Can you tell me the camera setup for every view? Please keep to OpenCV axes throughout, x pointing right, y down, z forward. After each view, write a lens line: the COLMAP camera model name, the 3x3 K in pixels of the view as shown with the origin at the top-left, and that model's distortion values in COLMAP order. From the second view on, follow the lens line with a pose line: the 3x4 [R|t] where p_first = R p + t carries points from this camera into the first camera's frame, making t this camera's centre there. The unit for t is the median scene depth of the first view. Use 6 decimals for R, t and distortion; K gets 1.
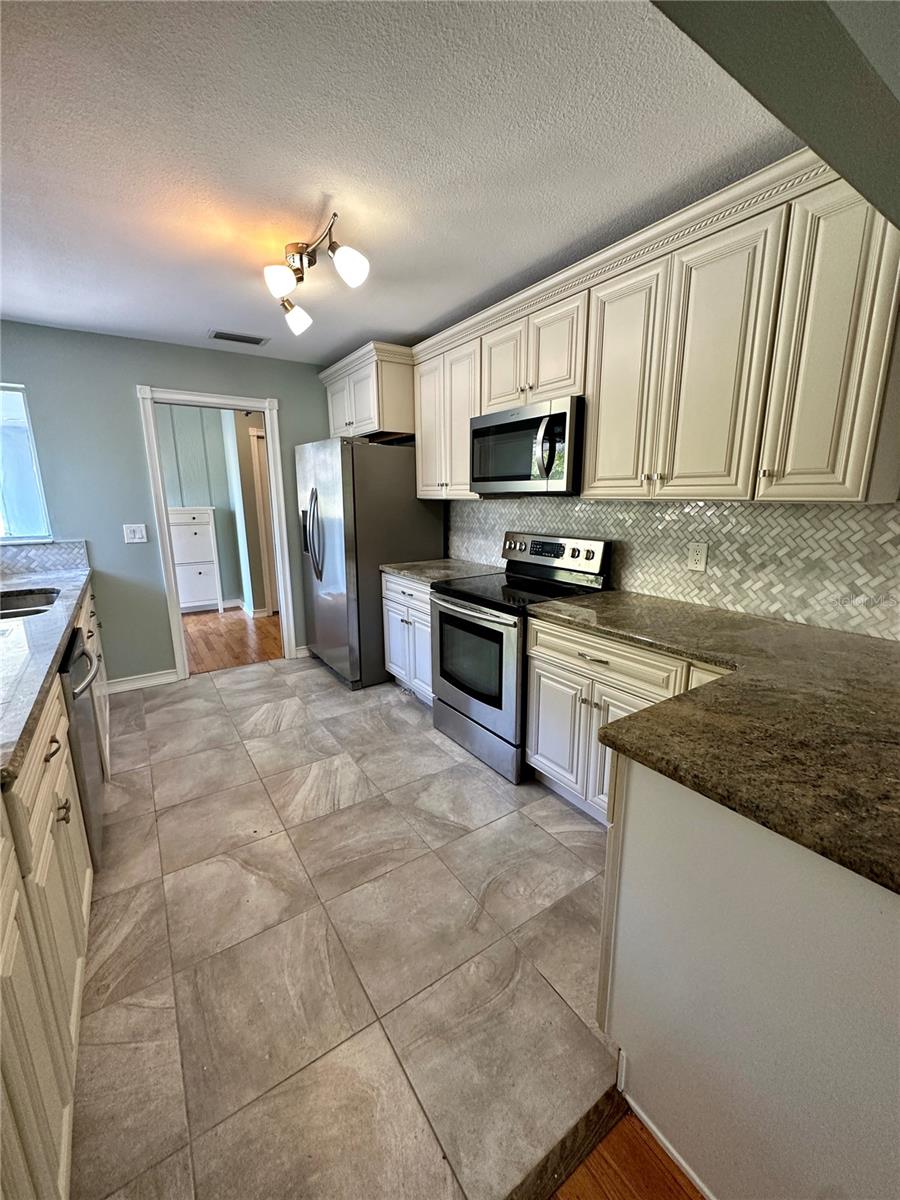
lens RADIAL K [[478.6, 0, 451.6], [0, 478.6, 598.8], [0, 0, 1]] dist [-0.003157, -0.000406]
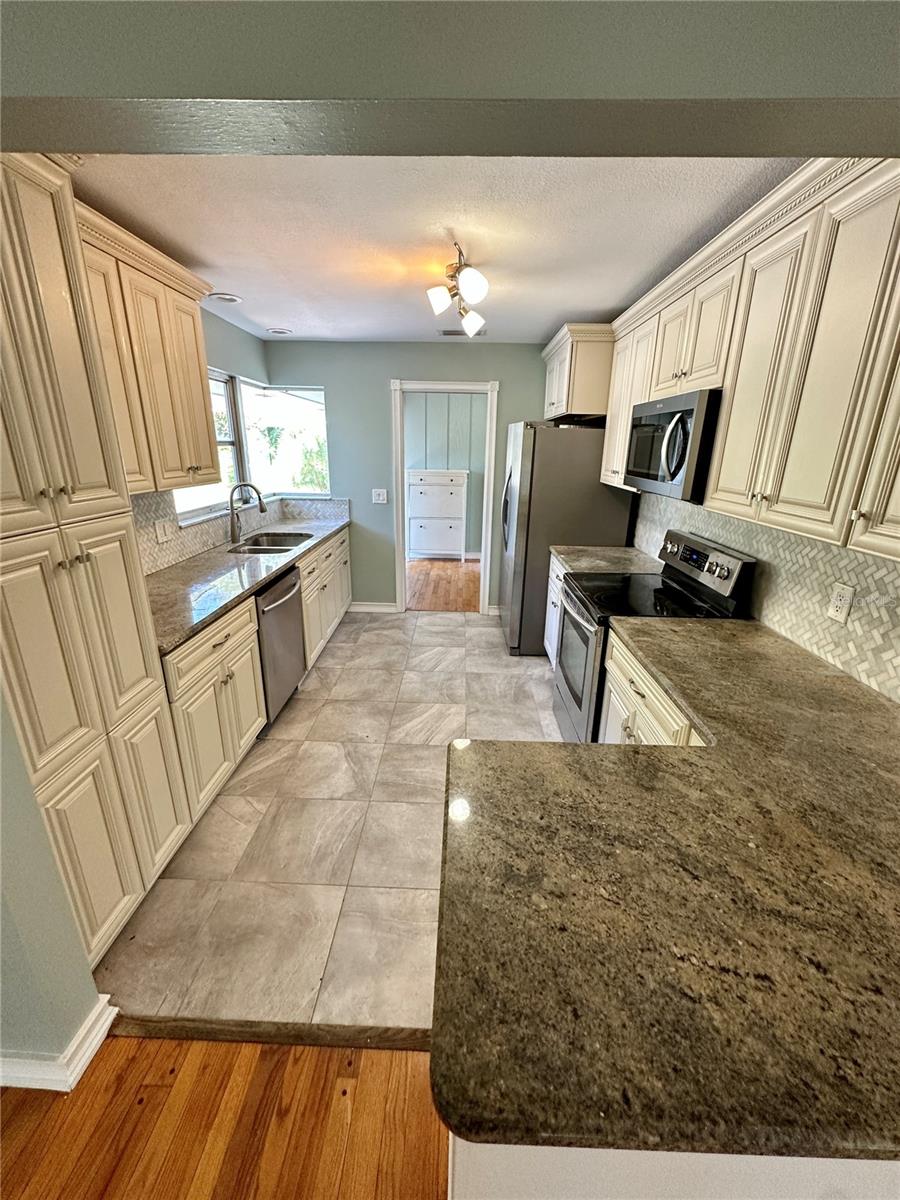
lens RADIAL K [[478.7, 0, 450.6], [0, 478.7, 598.8], [0, 0, 1]] dist [-0.002625, 0.000421]
pose [[0.813531, 0.196728, -0.547235, 0.373173], [-0.145395, 0.979962, 0.136143, -0.094455], [0.563052, -0.031191, 0.825833, 0.023055]]
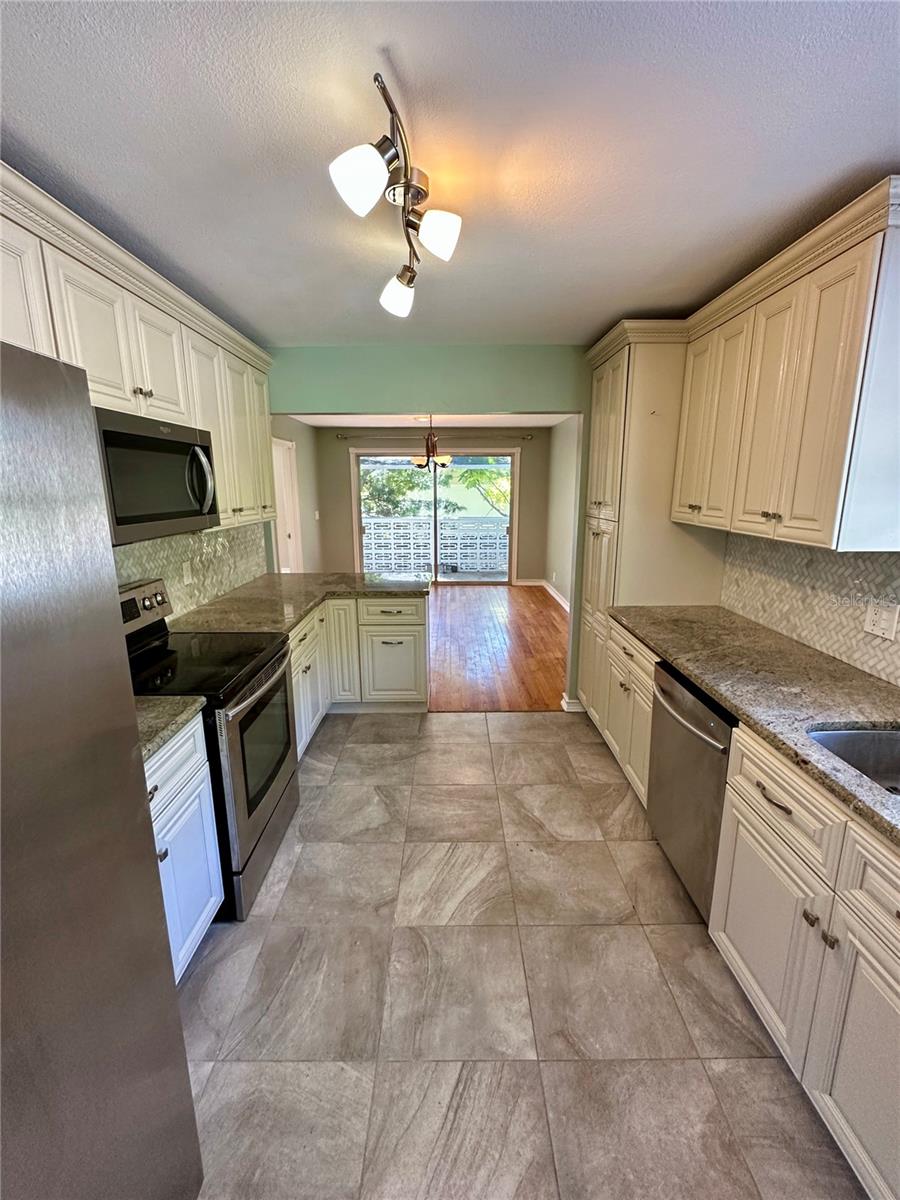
lens RADIAL K [[513.8, 0, 450.0], [0, 513.8, 600.0], [0, 0, 1]] dist [-0.001039, -0.000010]
pose [[-0.828601, -0.112747, 0.548369, -0.686436], [0.129298, 0.914488, 0.383397, -0.390195], [-0.544704, 0.388586, -0.743168, 1.442413]]
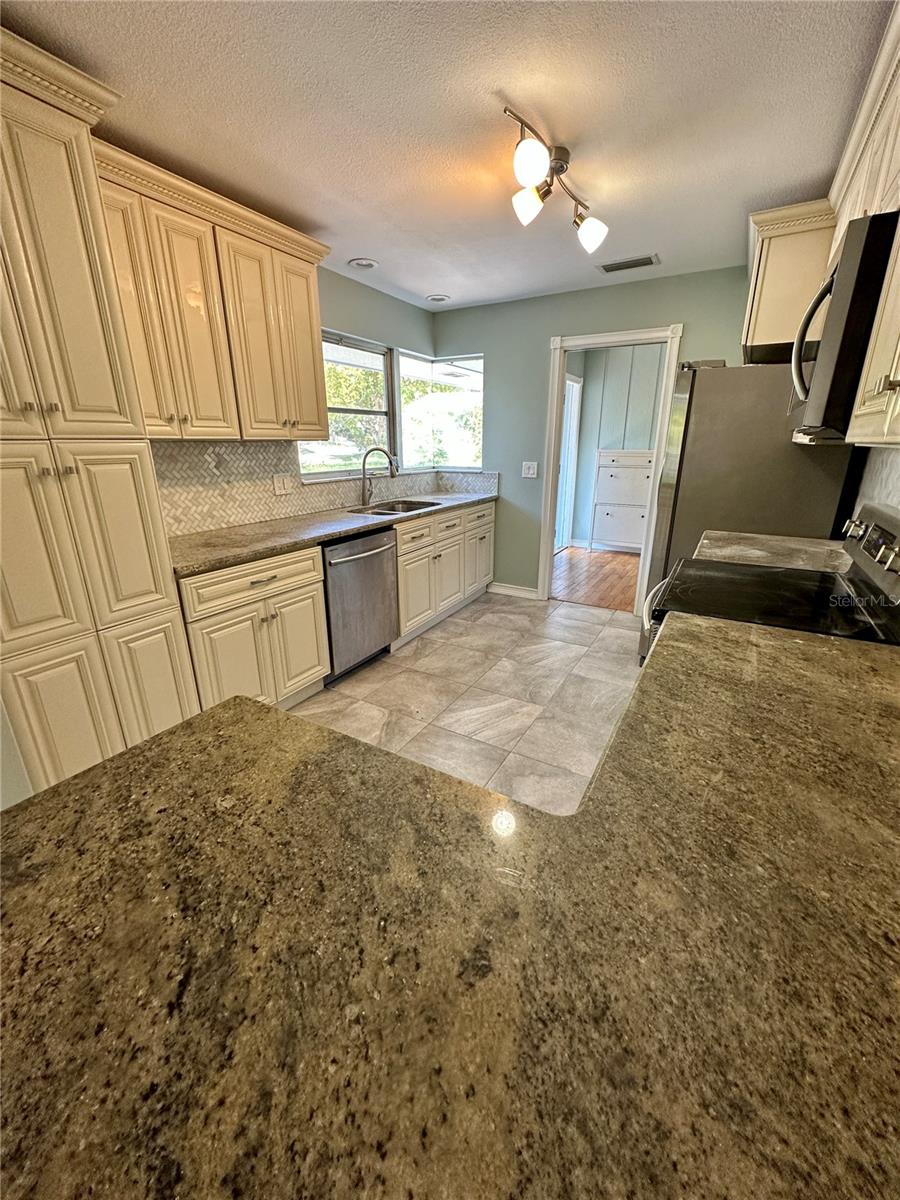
lens RADIAL K [[478.7, 0, 450.6], [0, 478.7, 598.8], [0, 0, 1]] dist [-0.002625, 0.000421]
pose [[0.432366, 0.288226, -0.854392, 0.516975], [-0.194776, 0.955020, 0.223605, -0.079688], [0.880410, 0.069736, 0.469058, 0.390949]]
